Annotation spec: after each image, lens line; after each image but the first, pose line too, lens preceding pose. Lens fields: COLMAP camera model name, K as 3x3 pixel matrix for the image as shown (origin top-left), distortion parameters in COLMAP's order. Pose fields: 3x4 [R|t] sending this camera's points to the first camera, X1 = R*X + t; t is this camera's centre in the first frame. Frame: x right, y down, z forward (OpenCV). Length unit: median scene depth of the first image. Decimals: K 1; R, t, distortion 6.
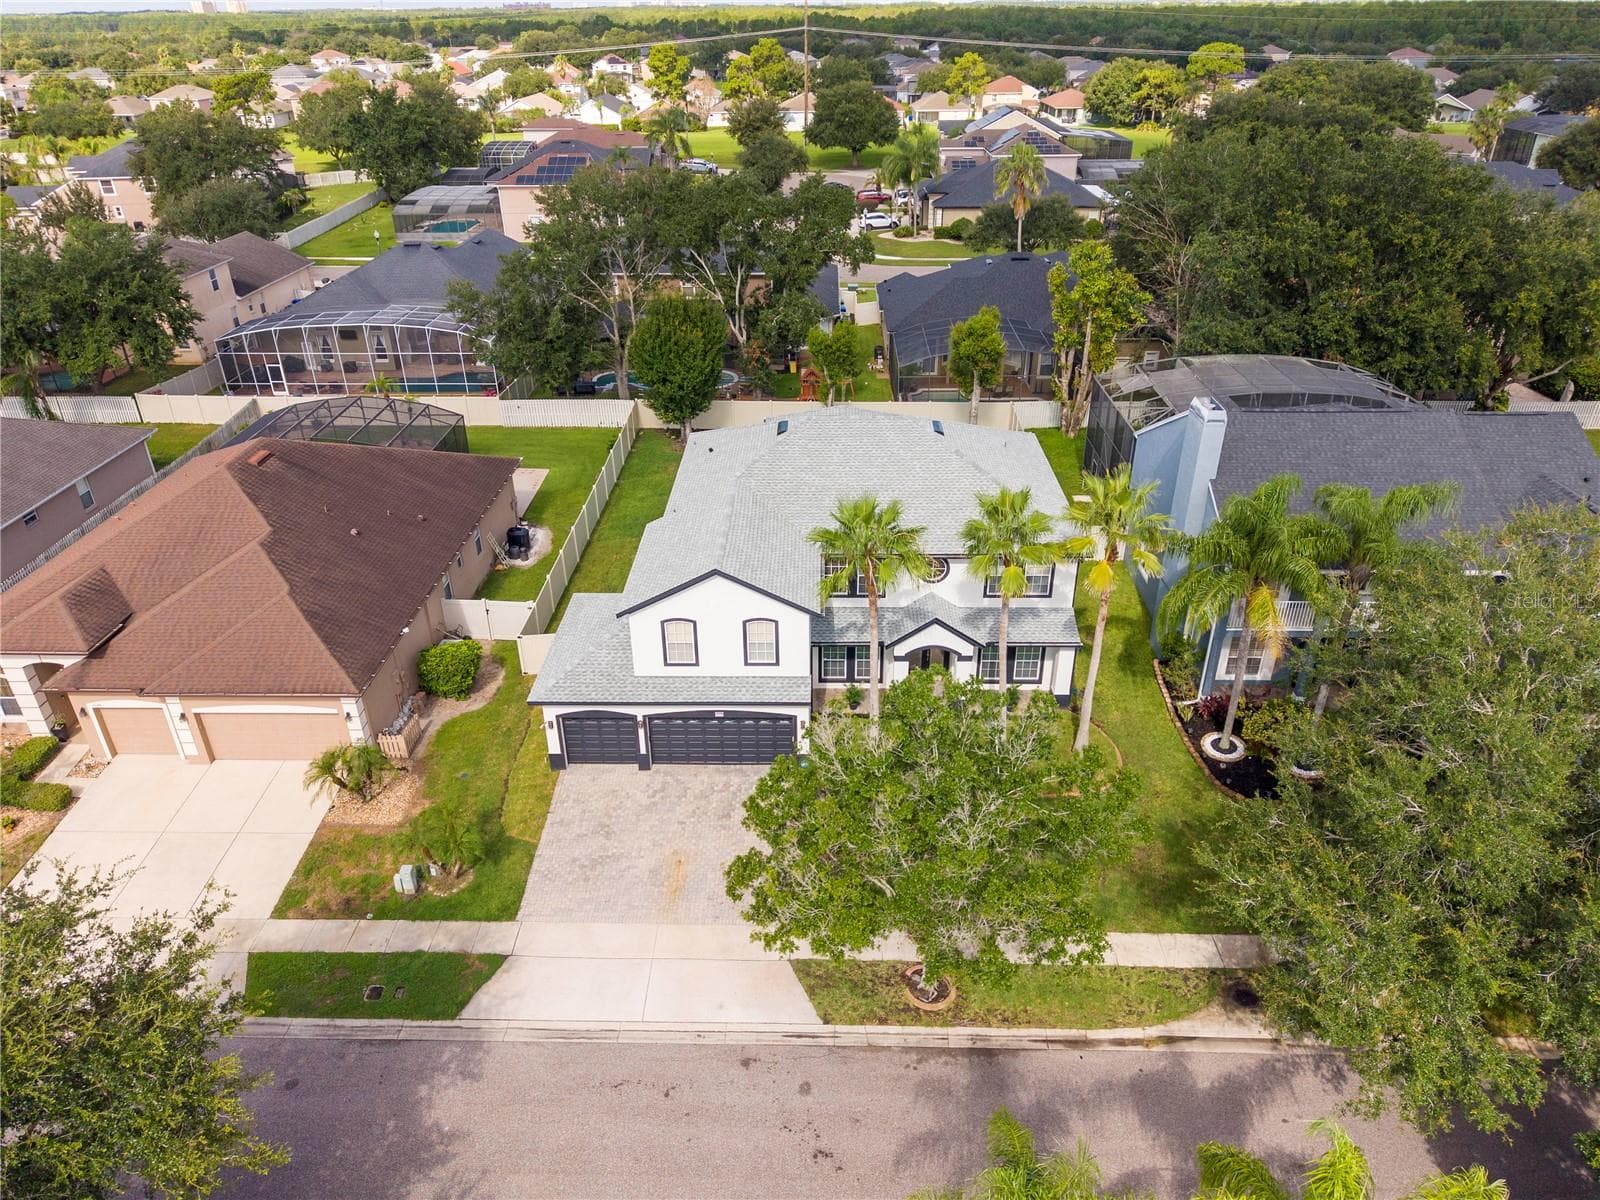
lens RADIAL K [[1065.4, 0, 800.8], [0, 1065.4, 603.0], [0, 0, 1]] dist [0.029884, -0.029534]
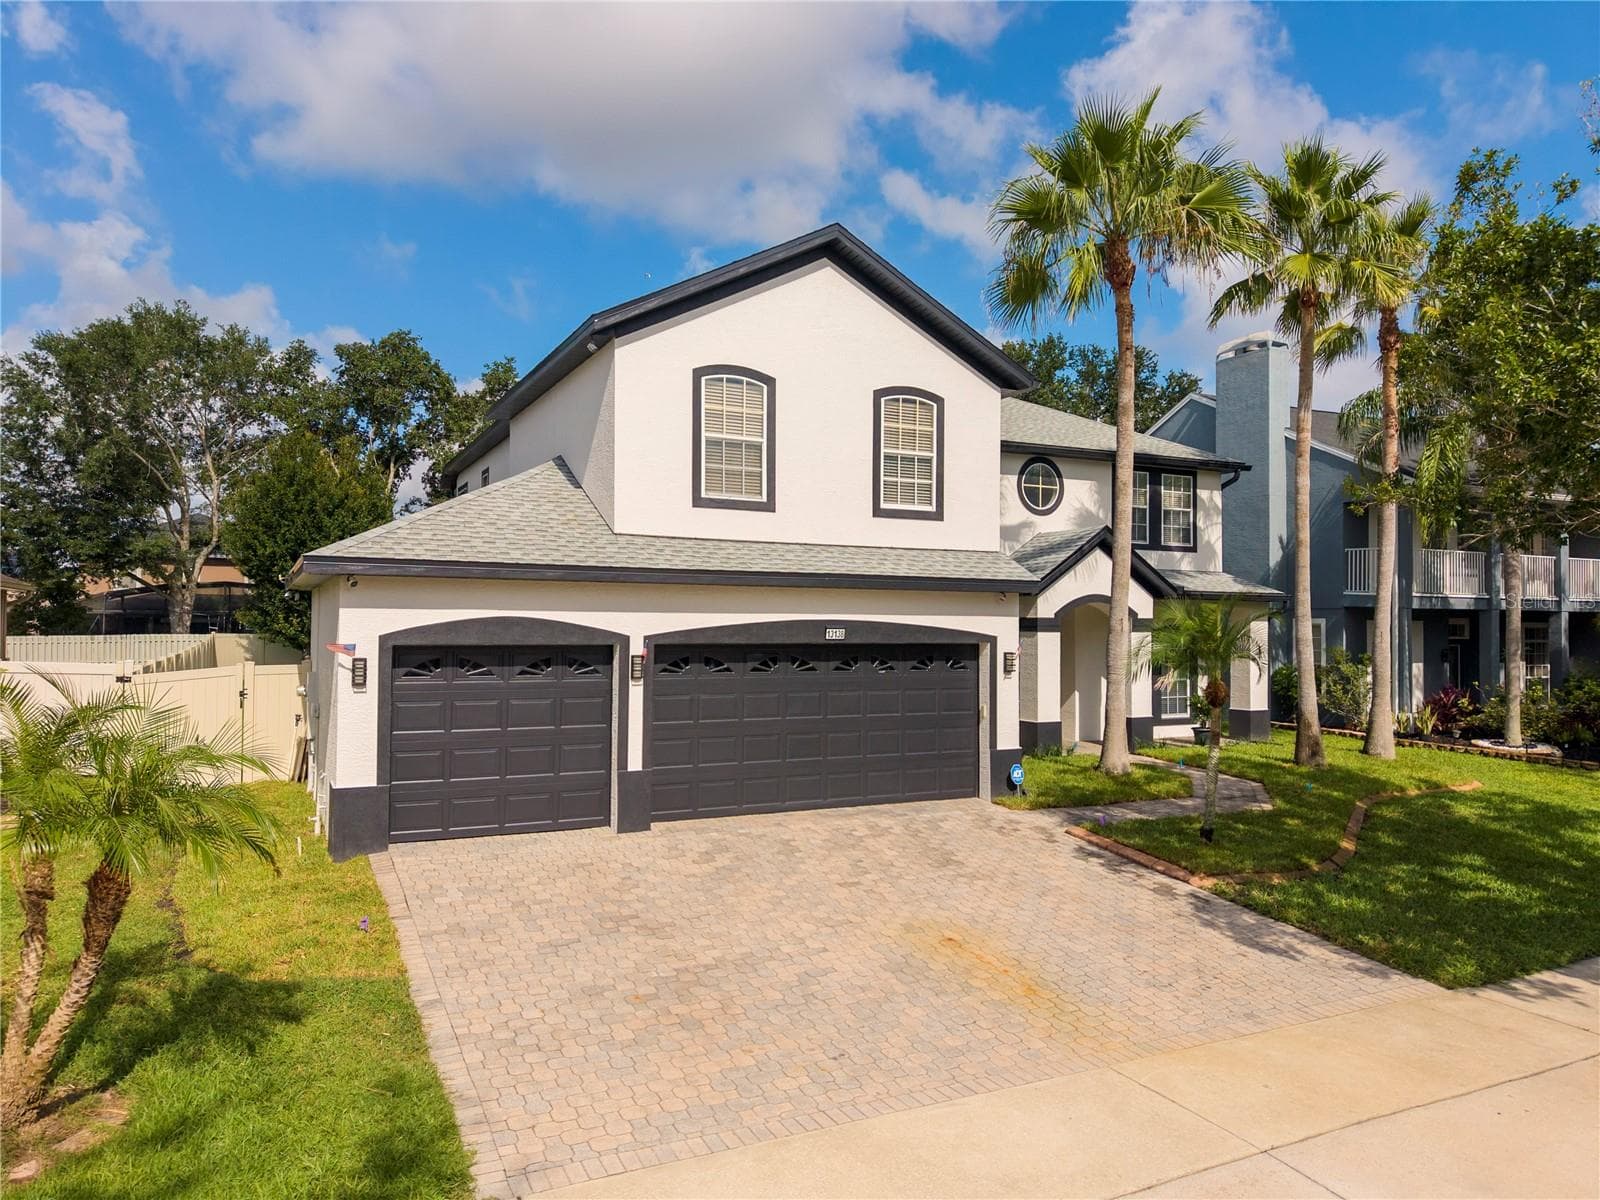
lens RADIAL K [[1065.4, 0, 821.5], [0, 1065.4, 602.3], [0, 0, 1]] dist [0.029884, -0.029534]
pose [[0.876886, 0.022217, 0.480185, -0.248345], [0.224845, 0.863962, -0.450572, 0.249276], [-0.424872, 0.503067, 0.752600, 0.654472]]
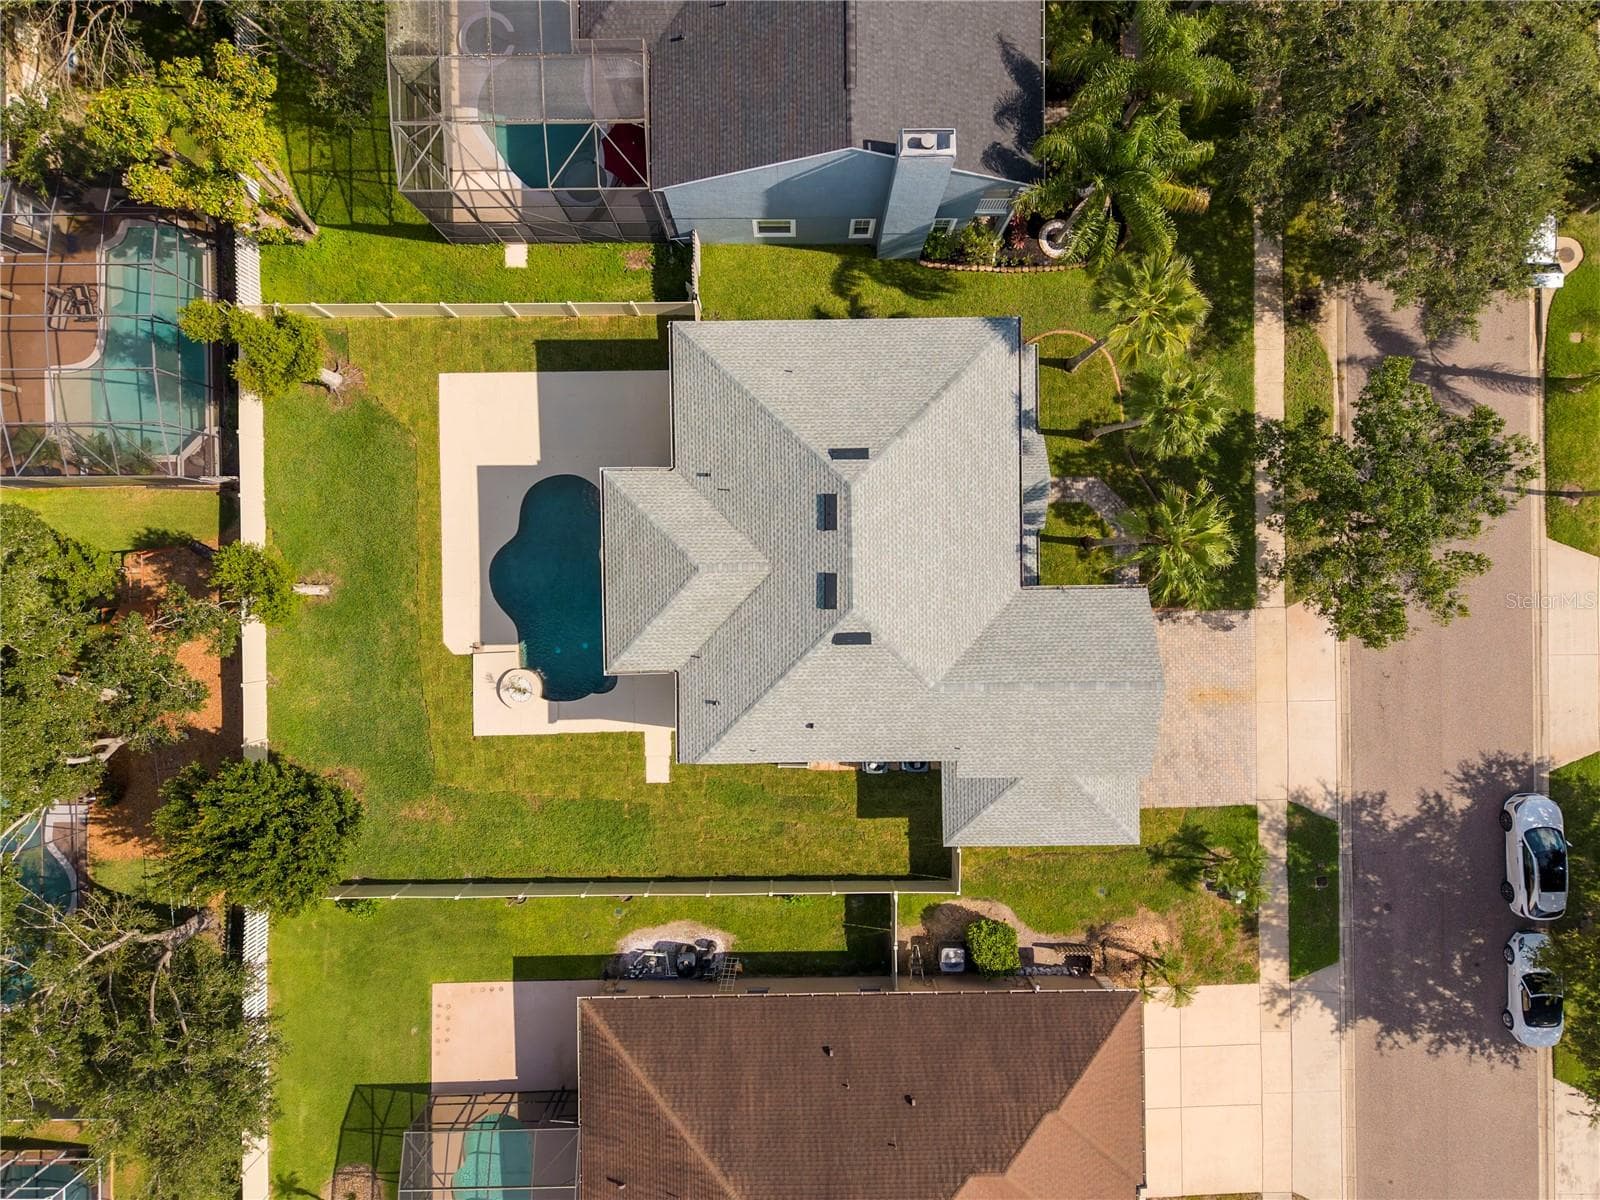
lens RADIAL K [[1065.4, 0, 795.5], [0, 1065.4, 599.8], [0, 0, 1]] dist [0.029884, -0.029534]
pose [[-0.033986, -0.999415, 0.003882, 0.013445], [0.488719, -0.013231, 0.872341, -0.996393], [-0.871779, 0.031544, 0.488883, 0.685399]]
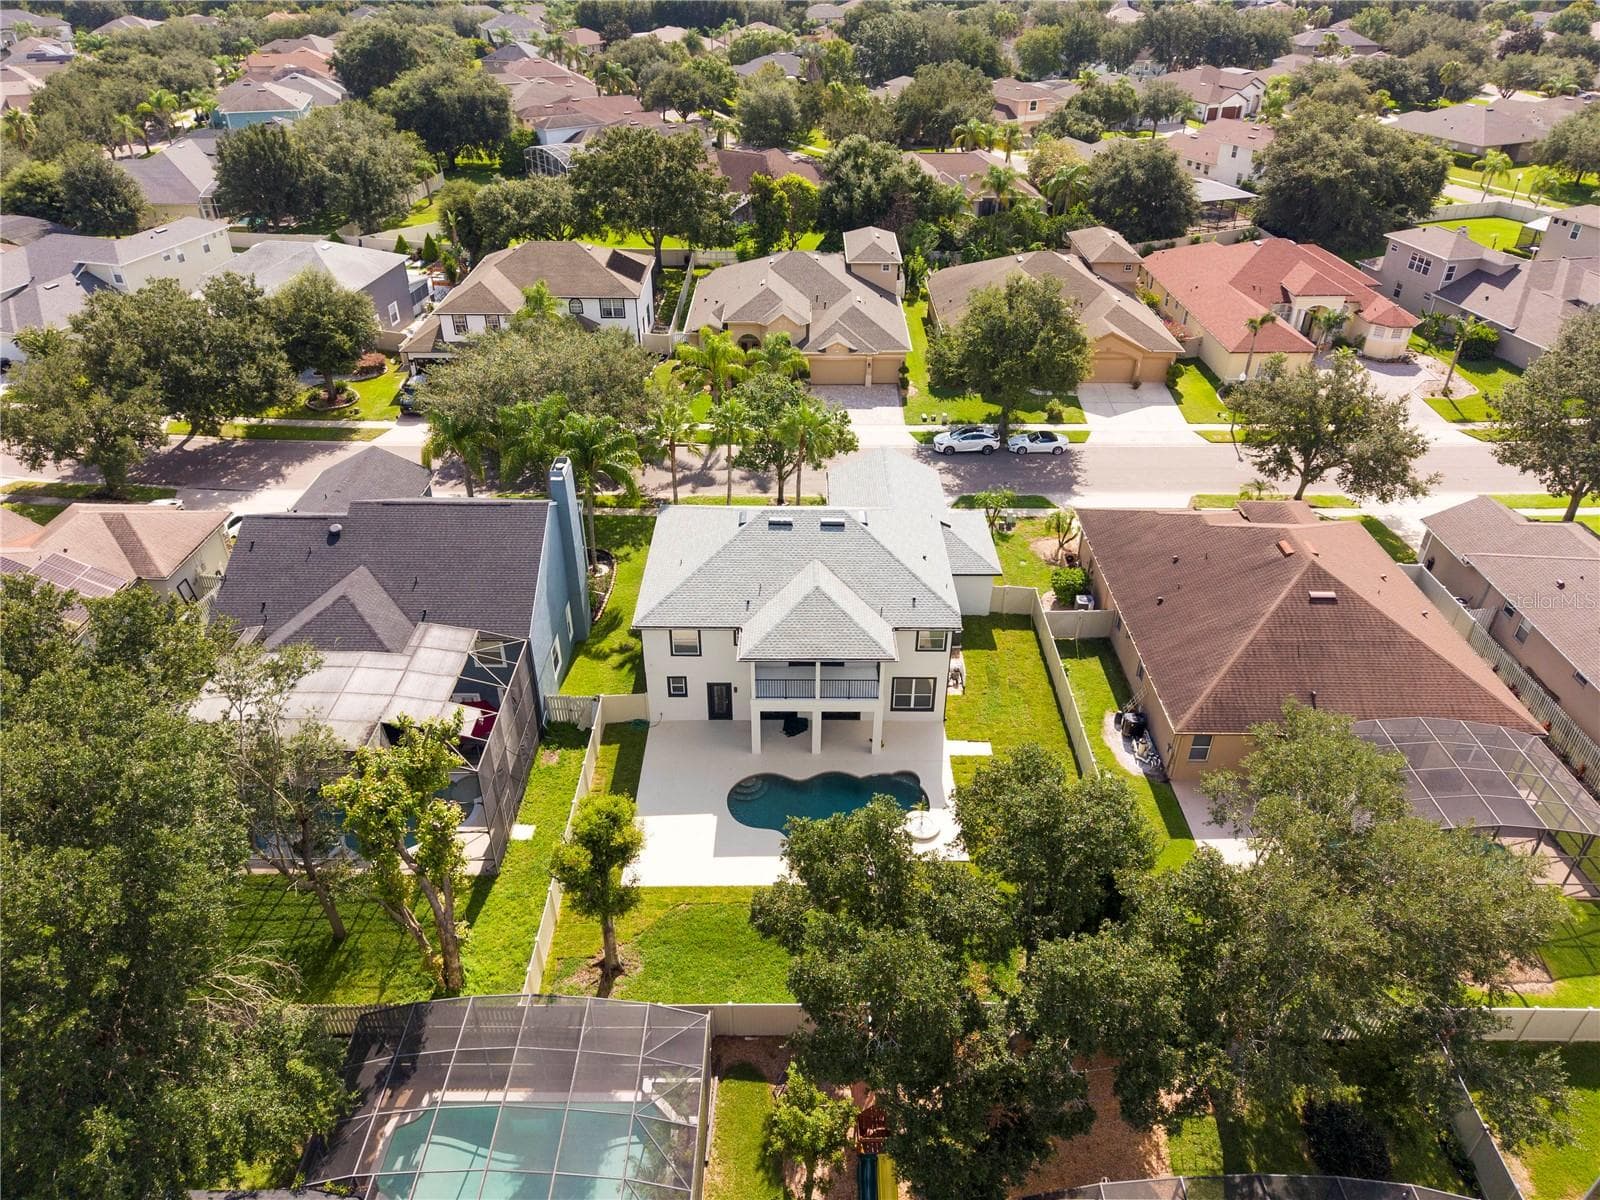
lens RADIAL K [[1065.4, 0, 797.4], [0, 1065.4, 594.4], [0, 0, 1]] dist [0.029884, -0.029534]
pose [[-0.999813, 0.015482, -0.011553, 0.085888], [-0.003091, 0.462122, 0.886811, -1.366313], [0.019069, 0.886681, -0.461988, 1.818413]]
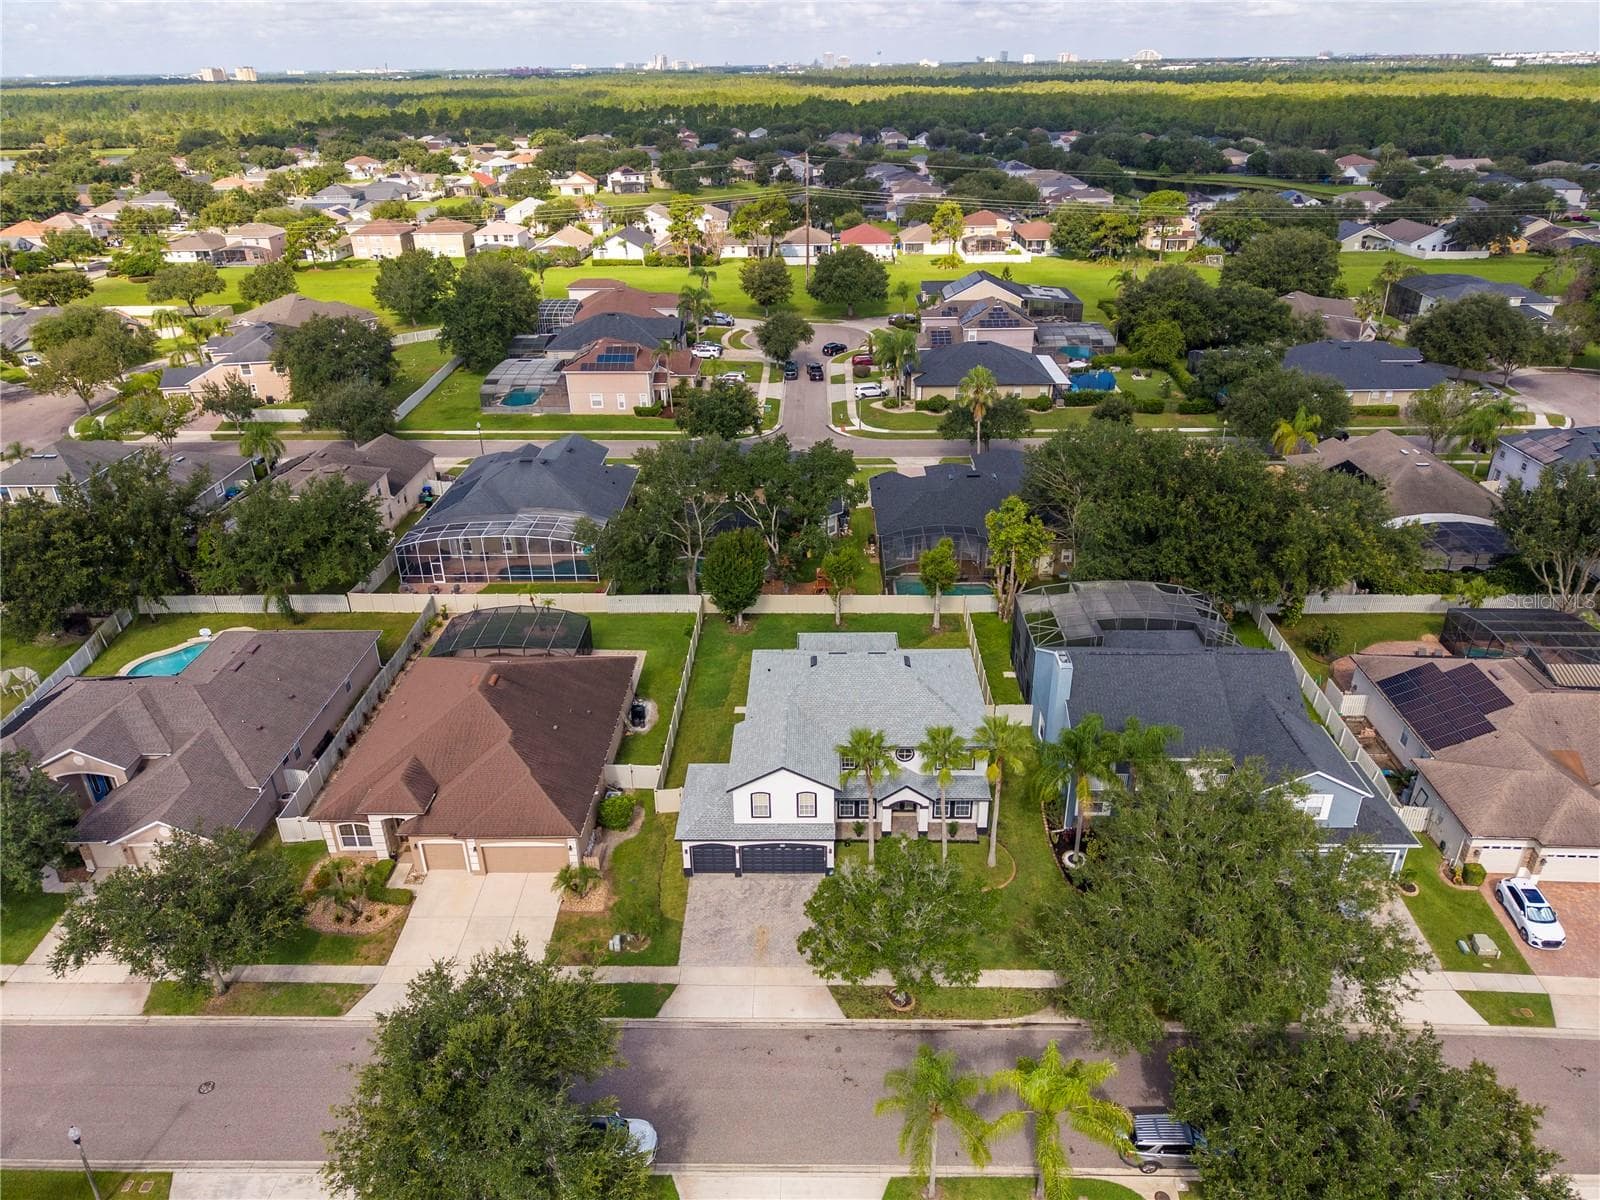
lens RADIAL K [[1065.4, 0, 803.6], [0, 1065.4, 600.4], [0, 0, 1]] dist [0.029884, -0.029534]
pose [[0.999959, -0.005908, 0.006827, -0.048188], [0.006199, 0.999038, -0.043408, -0.206094], [-0.006564, 0.043449, 0.999034, -0.715865]]
